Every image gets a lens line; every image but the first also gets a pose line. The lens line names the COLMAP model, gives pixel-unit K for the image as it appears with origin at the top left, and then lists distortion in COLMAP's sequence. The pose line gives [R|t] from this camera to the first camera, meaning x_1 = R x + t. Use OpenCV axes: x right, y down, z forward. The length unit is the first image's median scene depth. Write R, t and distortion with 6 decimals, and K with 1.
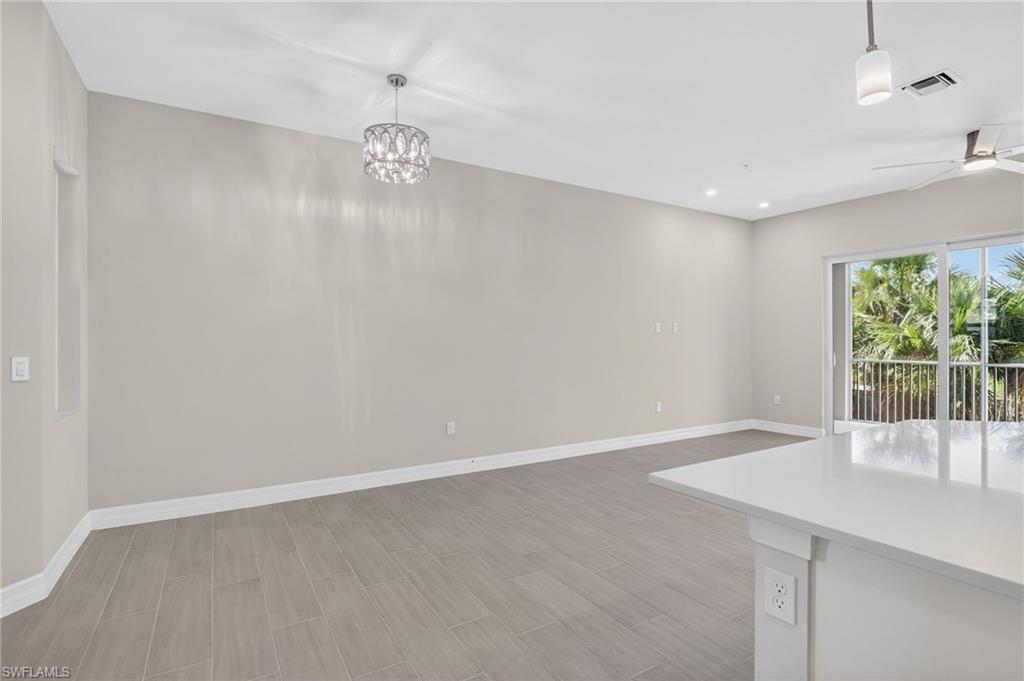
lens RADIAL K [[495.9, 0, 504.6], [0, 495.9, 340.9], [0, 0, 1]] dist [0.001216, -0.000407]
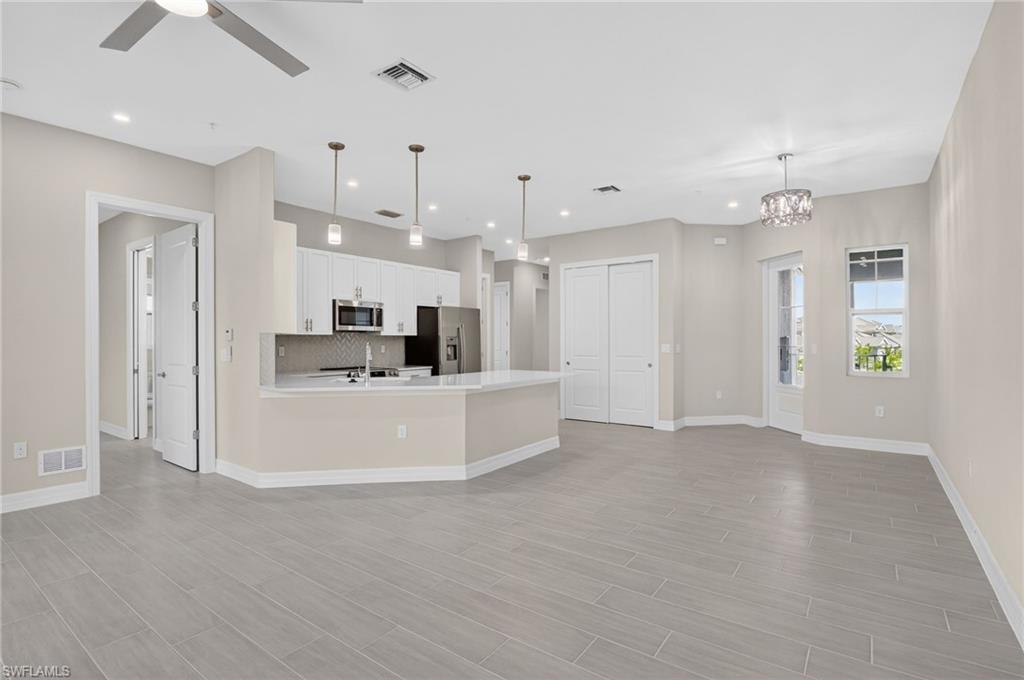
lens RADIAL K [[491.3, 0, 512.0], [0, 491.3, 340.0], [0, 0, 1]] dist [-0.003134, 0.000073]
pose [[-0.920443, 0.006878, -0.390816, 0.965723], [0.004681, 0.999967, 0.006576, -0.009596], [0.390849, 0.004224, -0.920445, 1.814823]]
